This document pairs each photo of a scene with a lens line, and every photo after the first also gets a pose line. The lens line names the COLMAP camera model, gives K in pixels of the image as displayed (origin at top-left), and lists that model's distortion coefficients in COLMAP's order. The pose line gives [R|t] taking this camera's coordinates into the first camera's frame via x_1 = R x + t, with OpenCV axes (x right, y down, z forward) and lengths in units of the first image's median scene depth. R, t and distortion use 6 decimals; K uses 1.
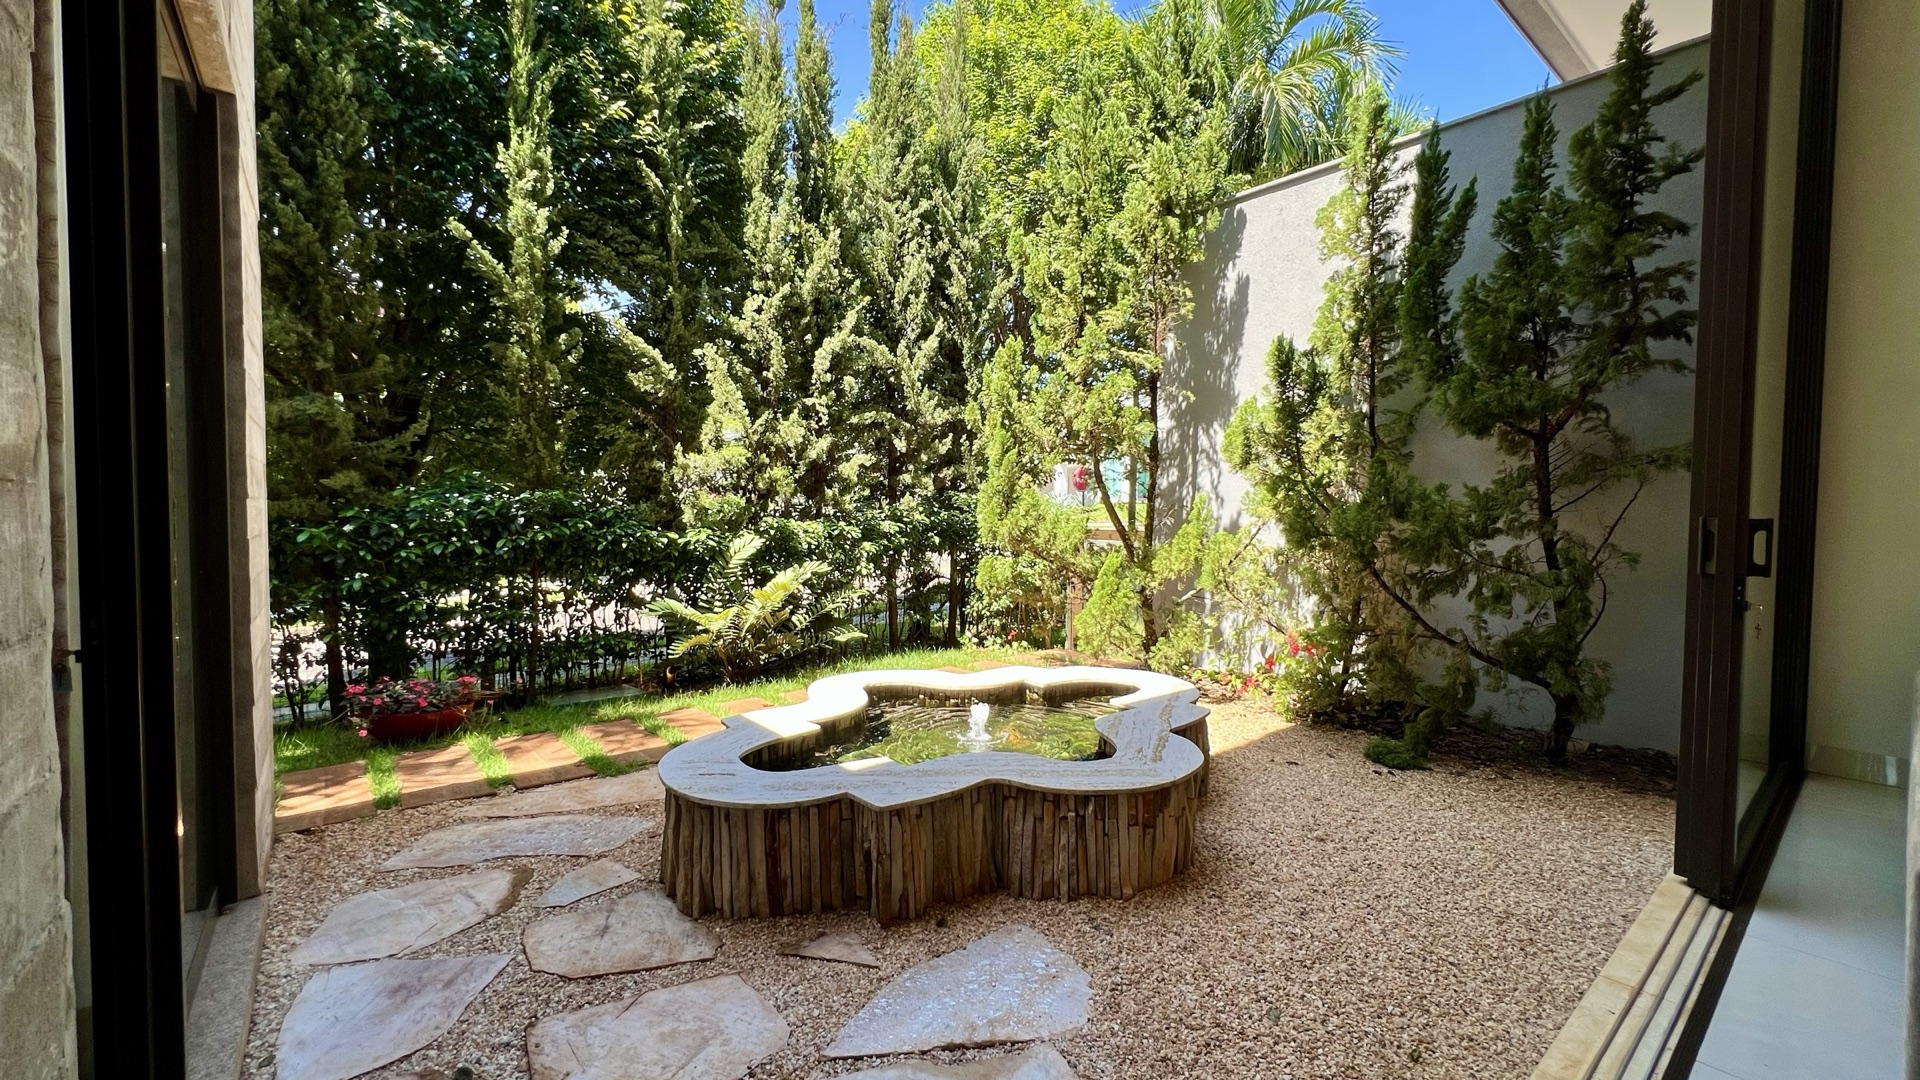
lens RADIAL K [[769.9, 0, 957.9], [0, 769.9, 535.3], [0, 0, 1]] dist [-0.003520, 0.001621]
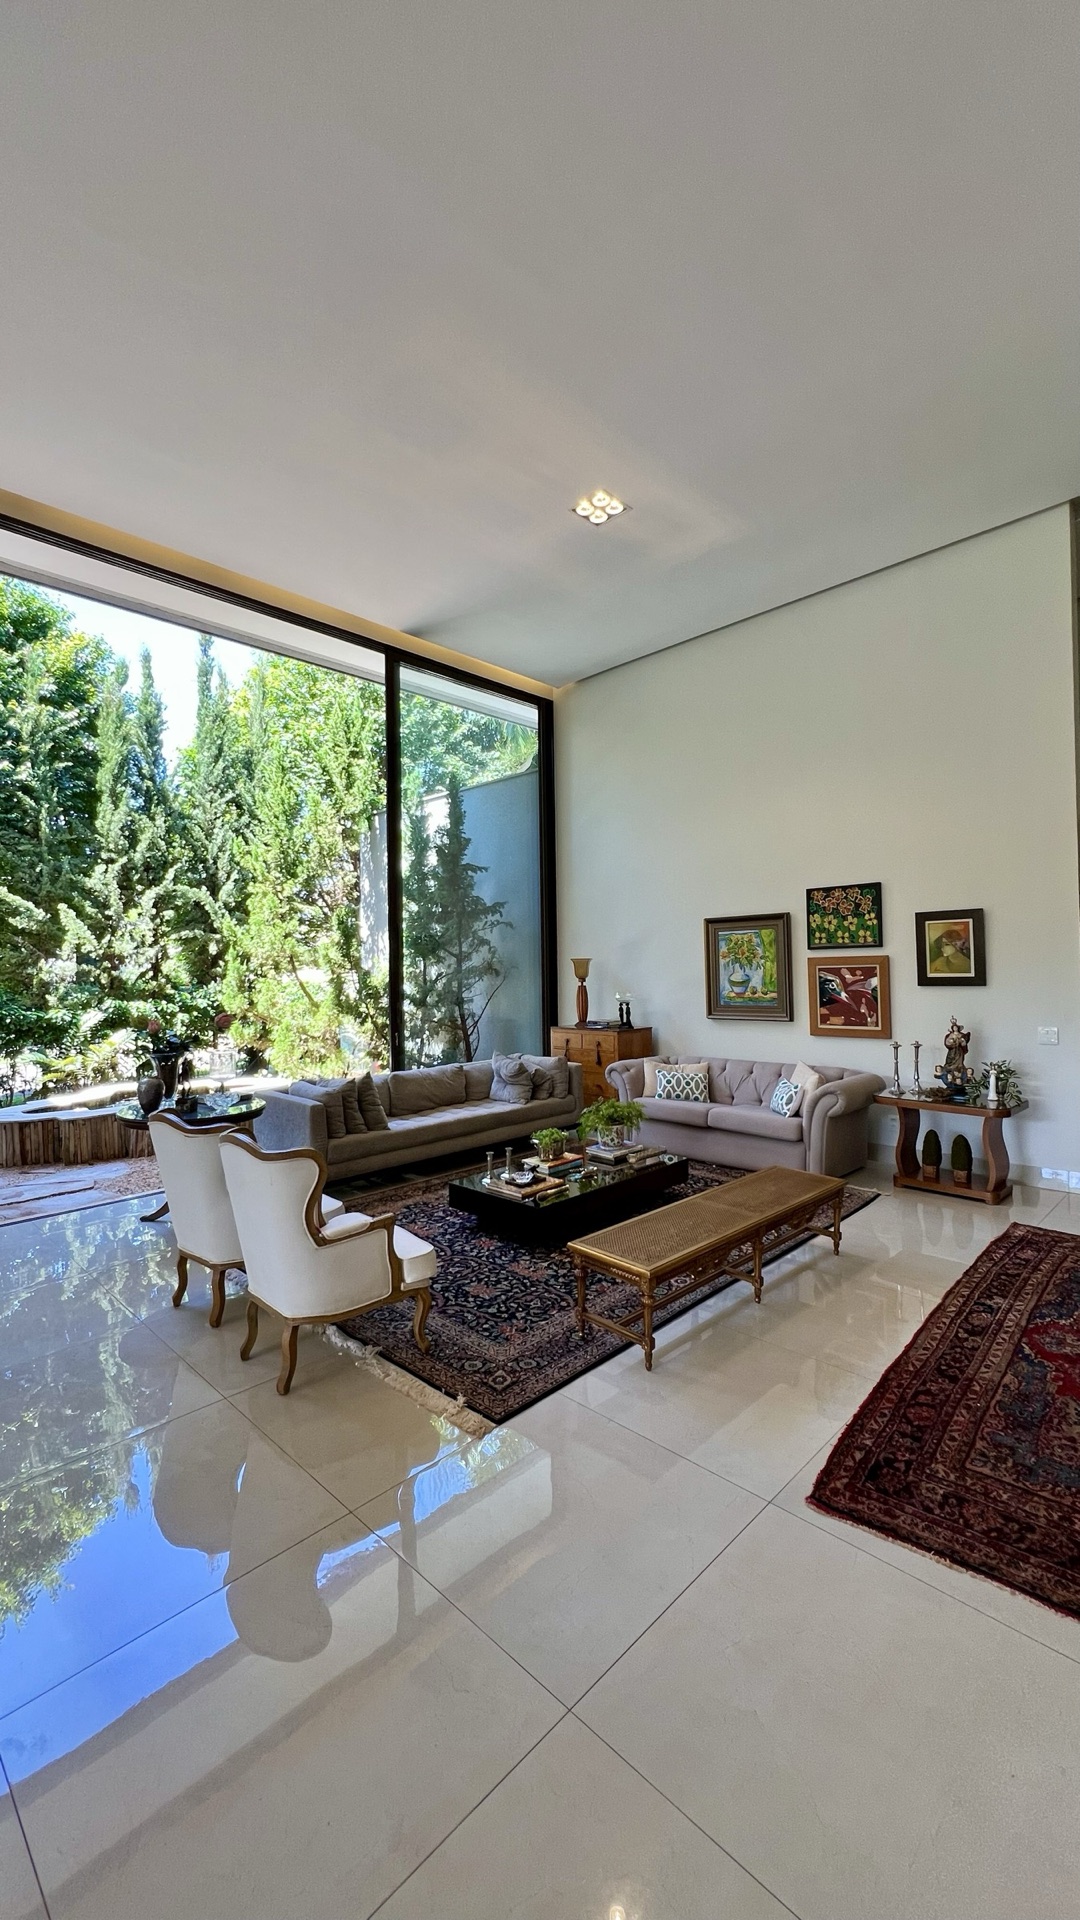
lens RADIAL K [[769.9, 0, 543.4], [0, 769.9, 955.6], [0, 0, 1]] dist [-0.003520, 0.001621]
pose [[0.993570, -0.019089, 0.111601, 0.586956], [0.024691, 0.998492, -0.049026, -0.018962], [-0.110497, 0.051466, 0.992543, -0.861421]]
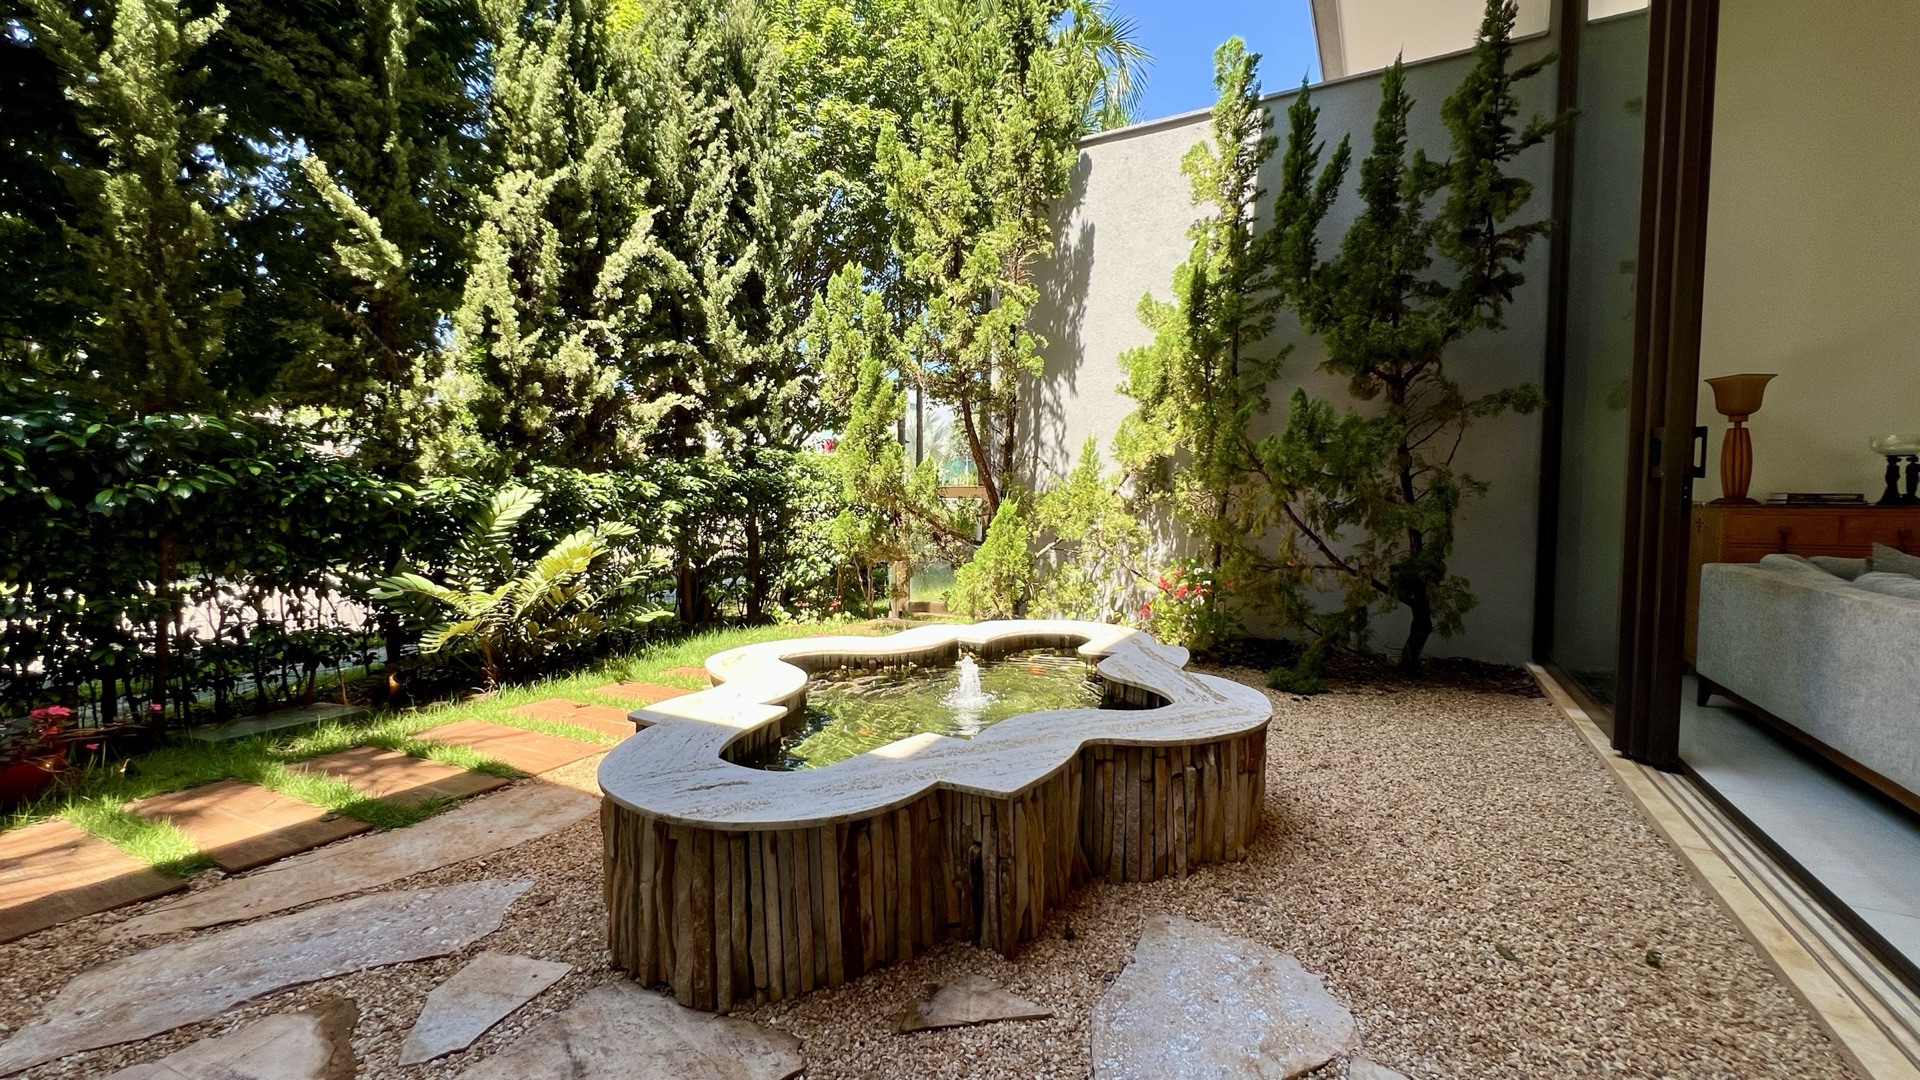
lens RADIAL K [[772.2, 0, 958.4], [0, 772.2, 534.6], [0, 0, 1]] dist [-0.003218, 0.001394]
pose [[0.926720, -0.023310, 0.375029, -0.188411], [0.017307, 0.999663, 0.019367, 0.045565], [-0.375354, -0.011458, 0.926811, 0.164370]]
